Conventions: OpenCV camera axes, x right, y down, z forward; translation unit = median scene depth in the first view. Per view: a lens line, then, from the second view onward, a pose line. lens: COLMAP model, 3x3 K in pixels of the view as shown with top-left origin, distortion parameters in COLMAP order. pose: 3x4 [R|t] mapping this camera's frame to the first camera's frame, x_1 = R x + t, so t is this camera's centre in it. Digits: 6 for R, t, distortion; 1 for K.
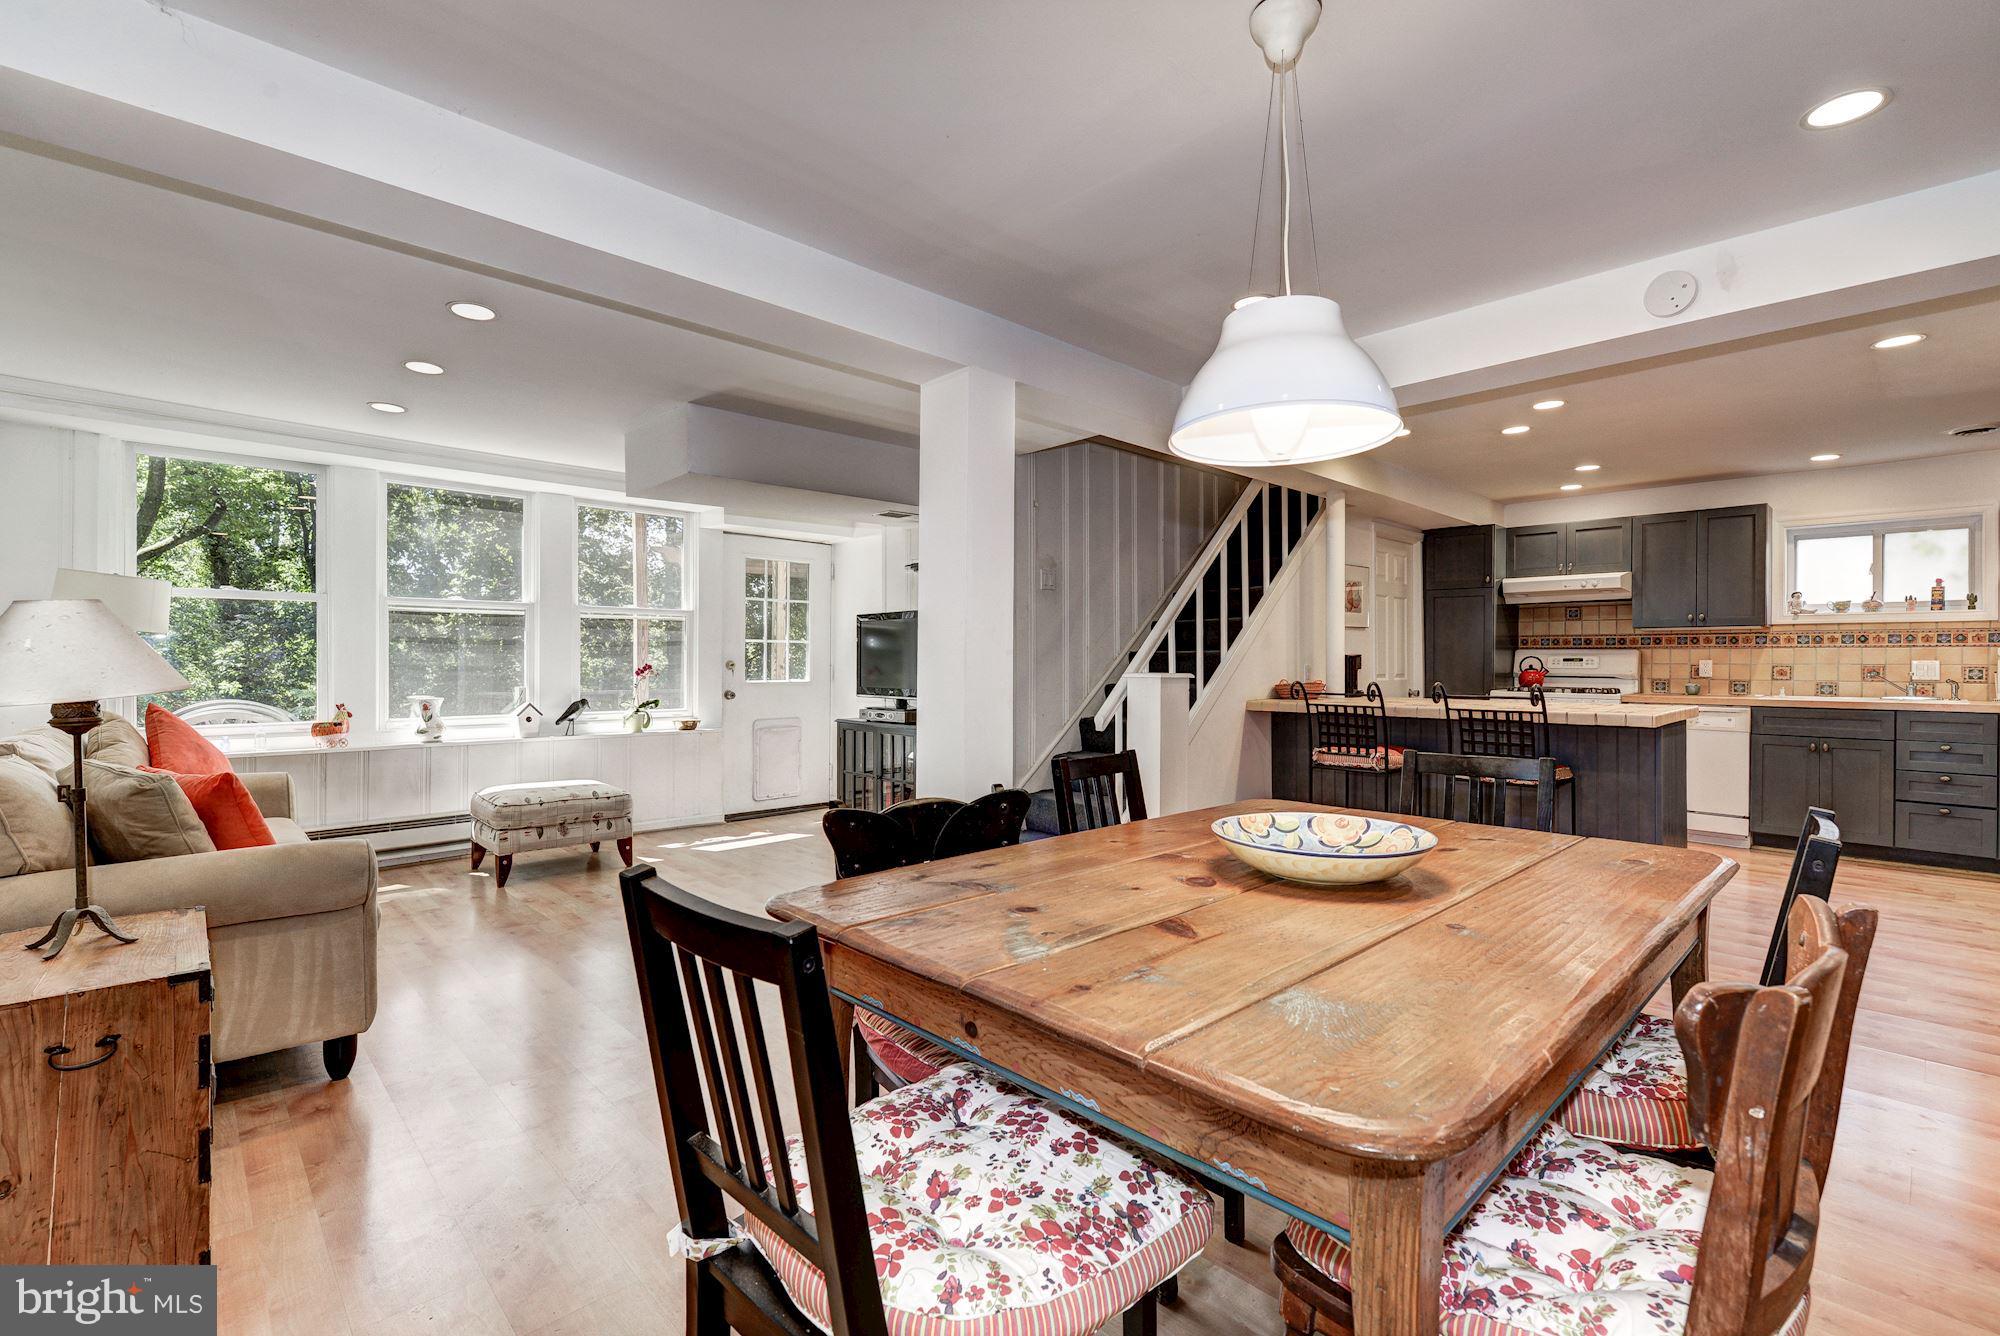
lens RADIAL K [[883.5, 0, 1014.8], [0, 883.5, 657.3], [0, 0, 1]] dist [-0.002339, -0.001256]
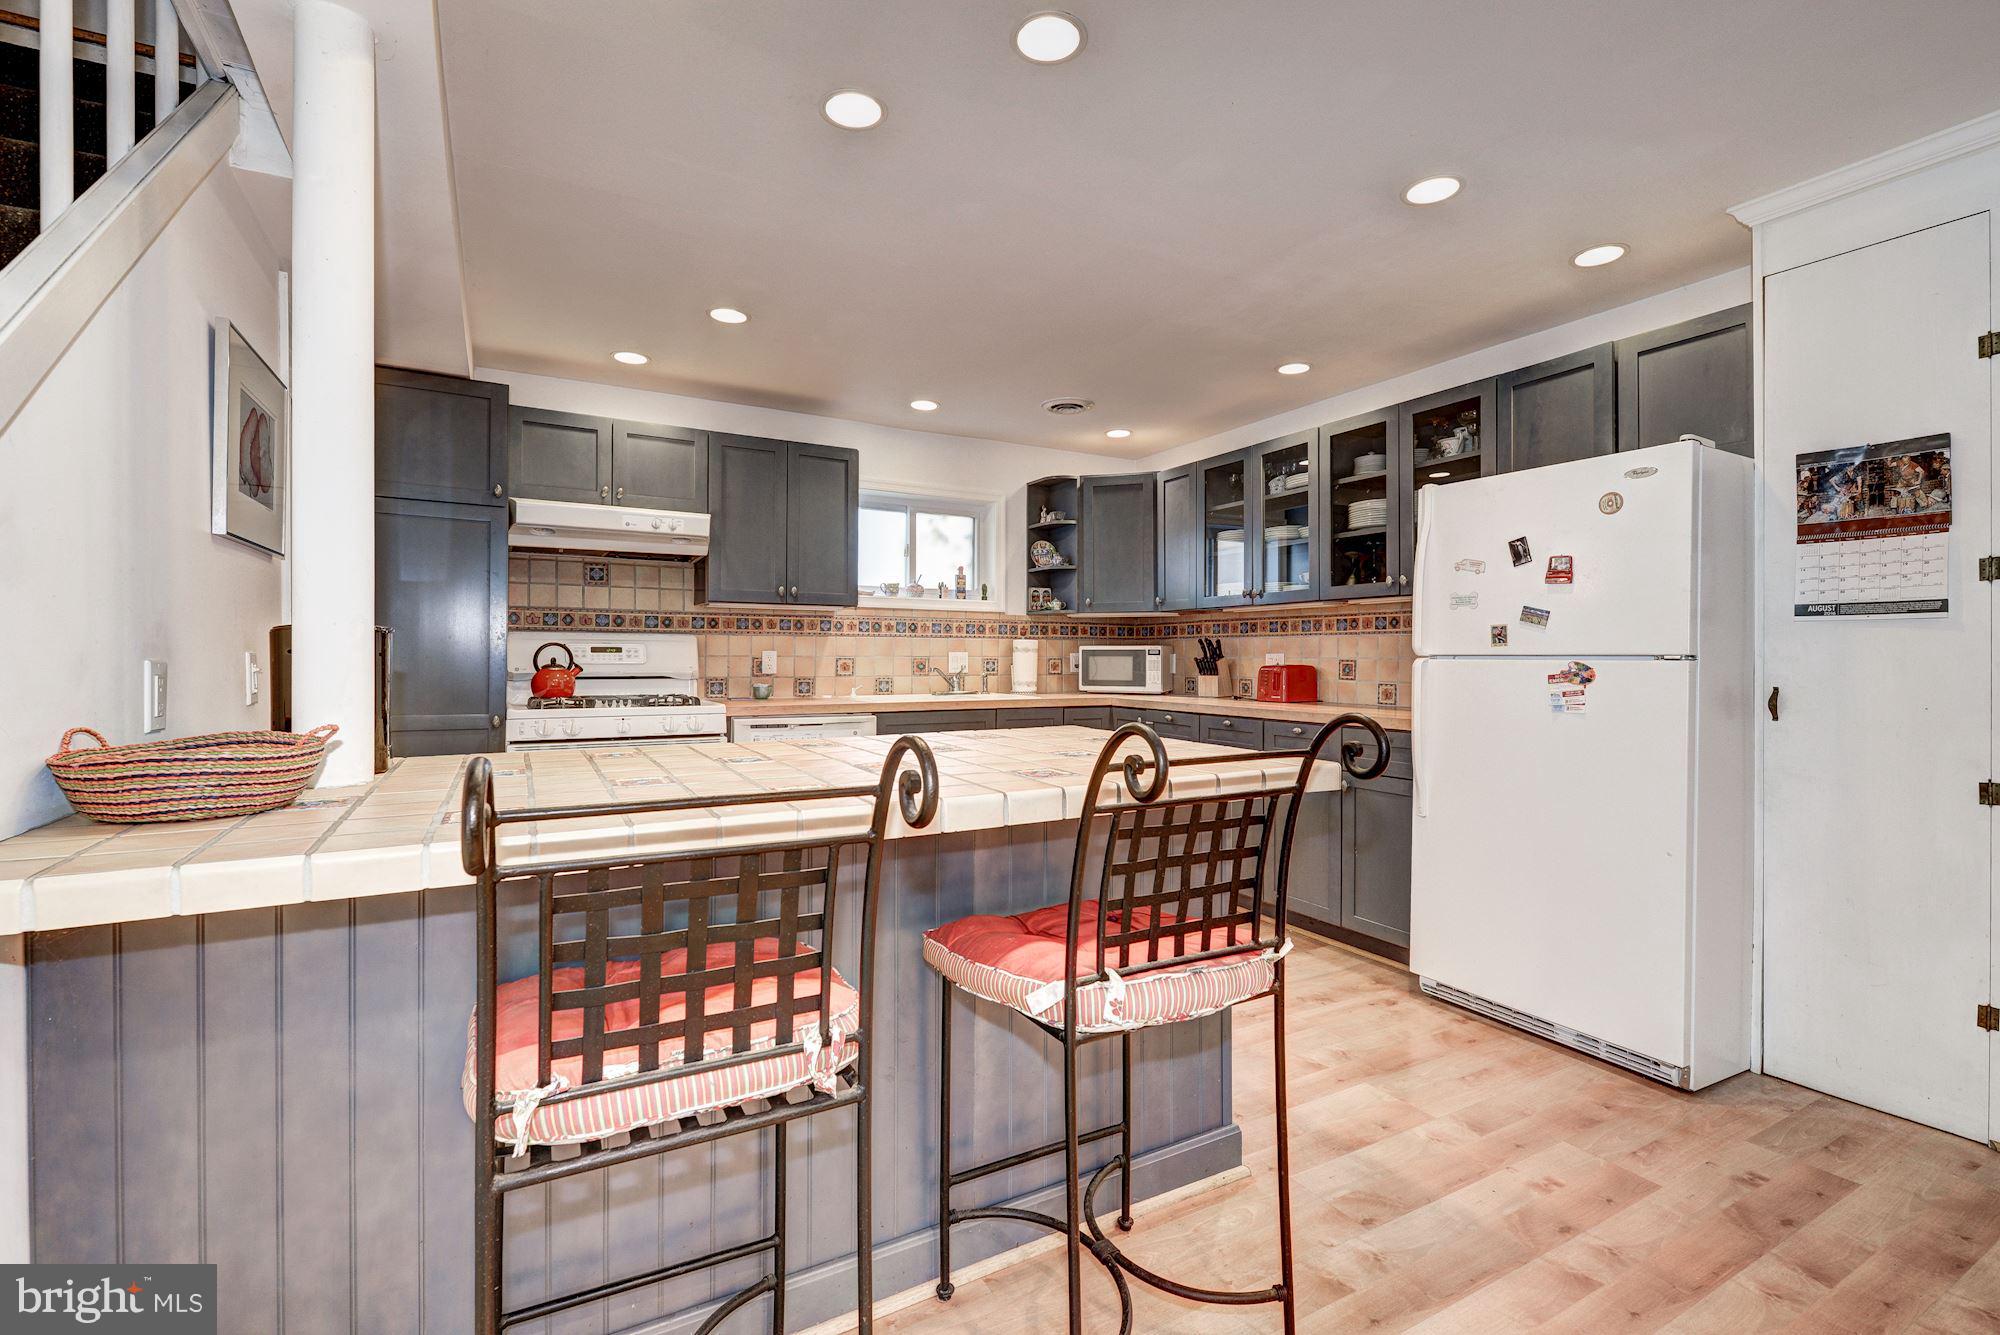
lens RADIAL K [[861.5, 0, 985.2], [0, 861.5, 658.9], [0, 0, 1]] dist [0.000465, 0.000033]
pose [[0.260767, -0.004179, 0.965393, 0.150184], [-0.006202, 0.999963, 0.006004, 0.004868], [-0.965382, -0.007553, 0.260731, 0.699513]]
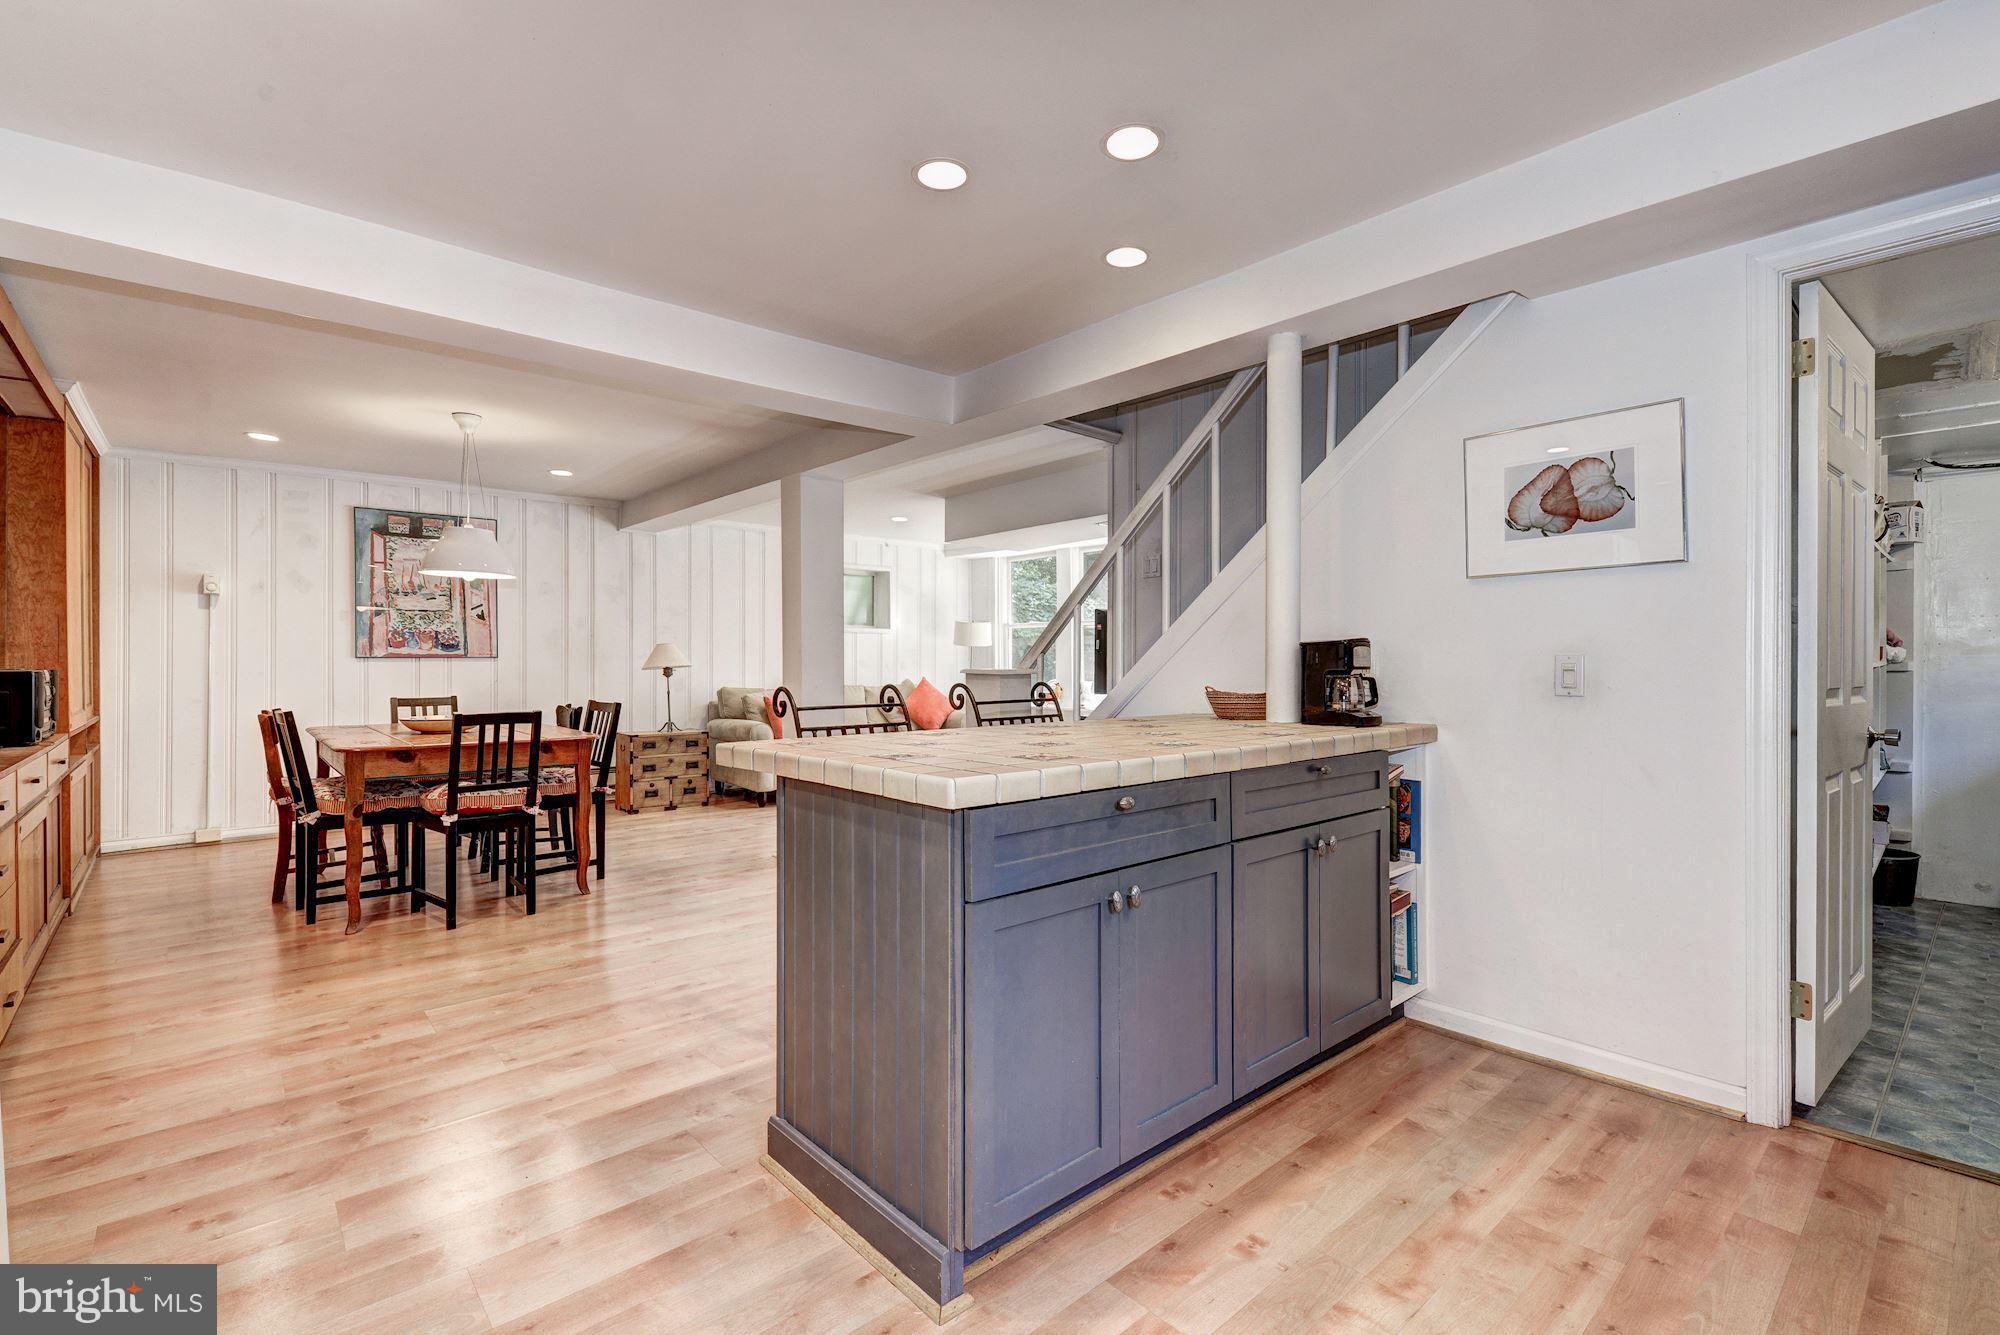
lens RADIAL K [[878.3, 0, 1001.7], [0, 878.3, 660.0], [0, 0, 1]] dist [0.010954, -0.001077]
pose [[-0.022565, -0.000990, -0.999745, 0.862158], [0.009510, 0.999954, -0.001205, 0.007175], [0.999700, -0.009534, -0.022555, 0.792402]]
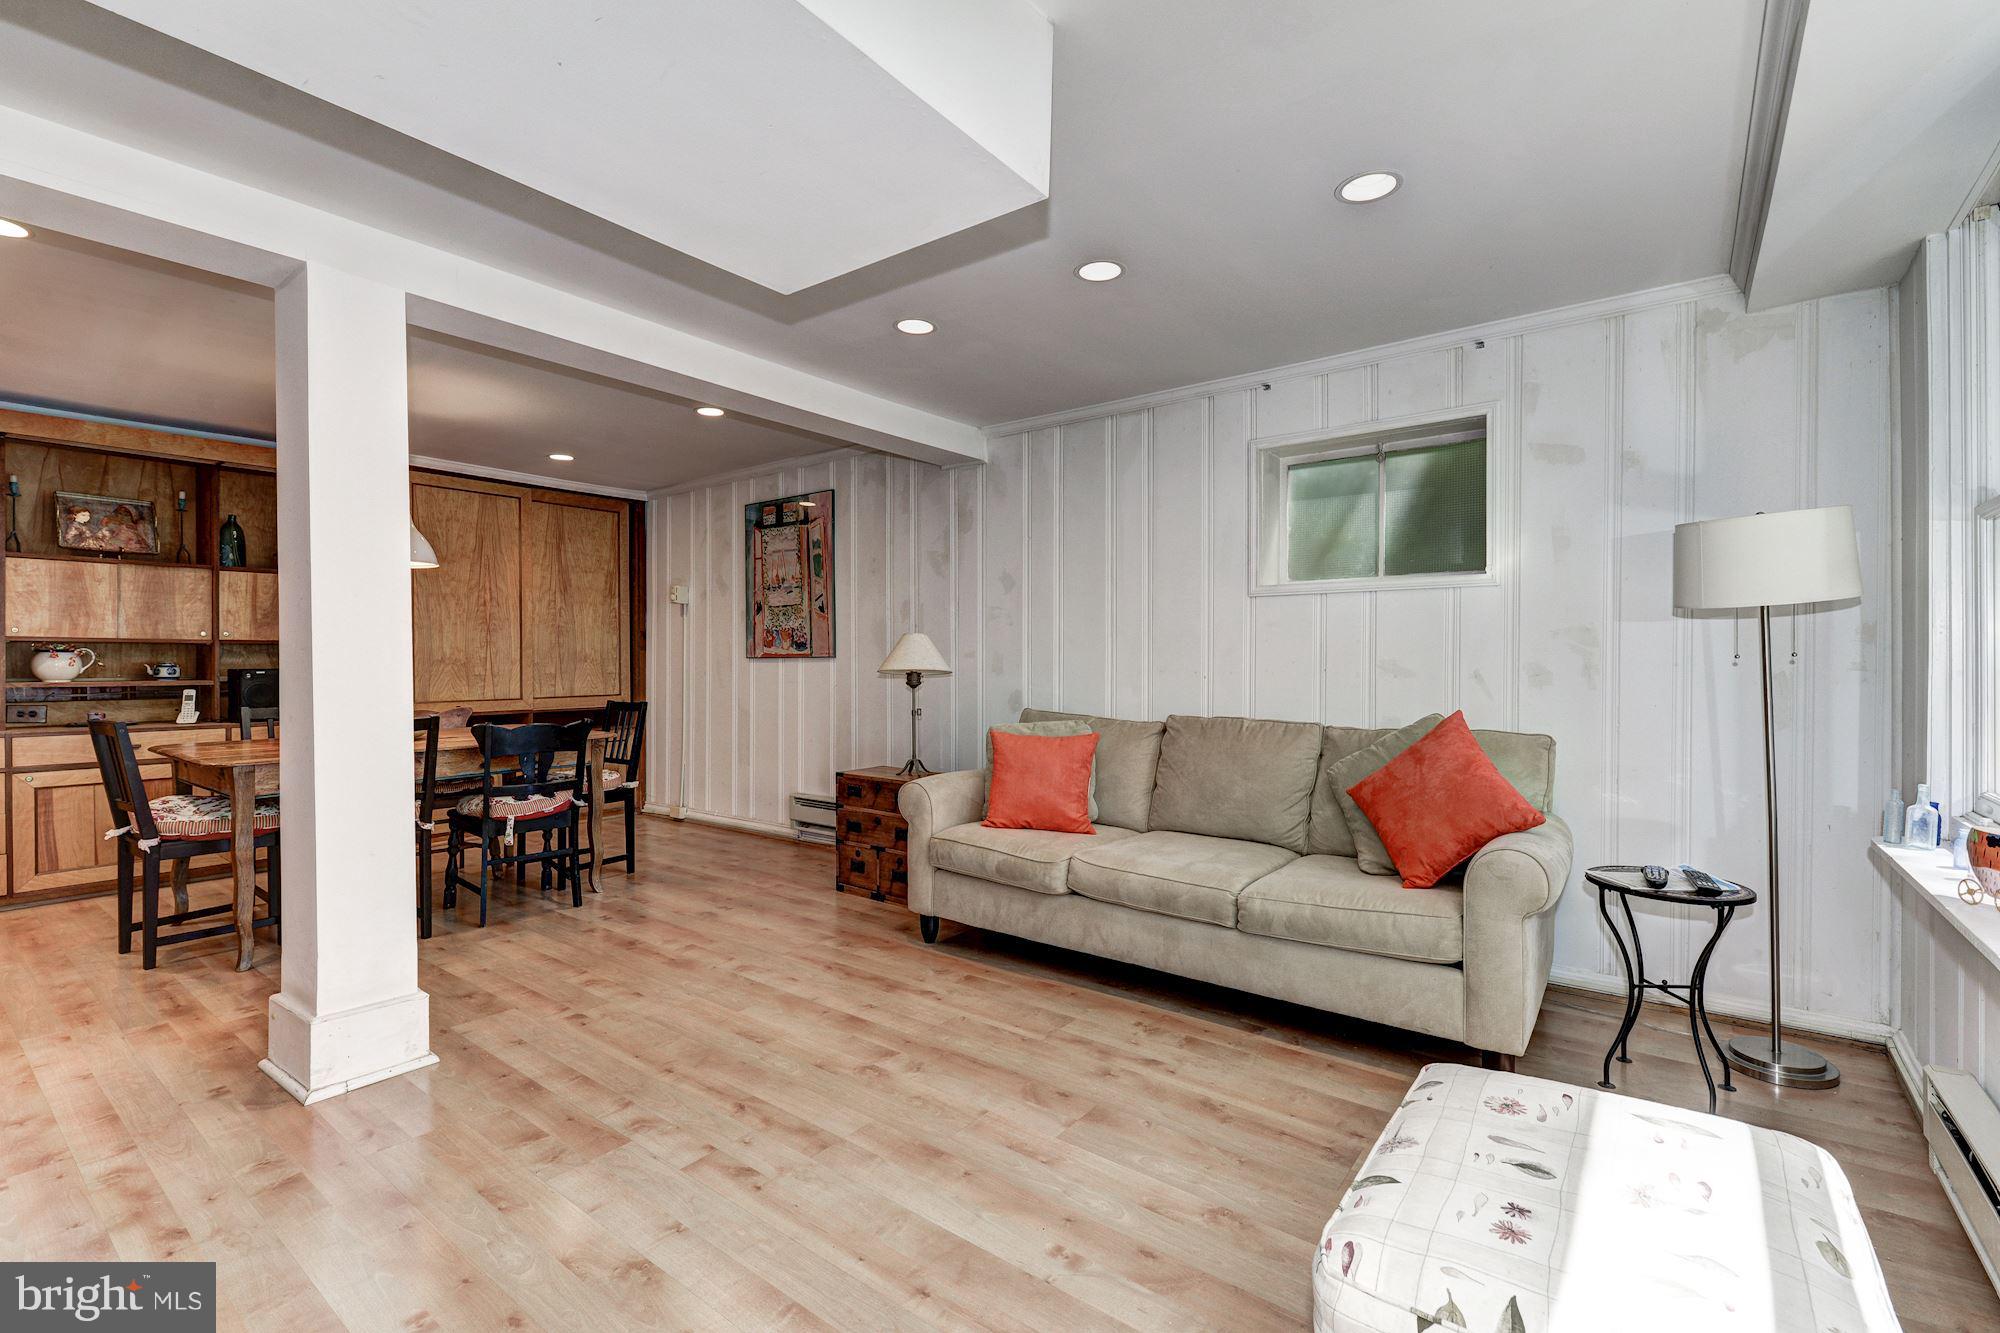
lens RADIAL K [[884.5, 0, 1048.8], [0, 884.5, 662.6], [0, 0, 1]] dist [0.001544, -0.000013]
pose [[-0.980233, -0.001609, -0.197842, -0.294201], [-0.000417, 0.999982, -0.006063, 0.007370], [0.197848, -0.005861, -0.980215, 1.078749]]
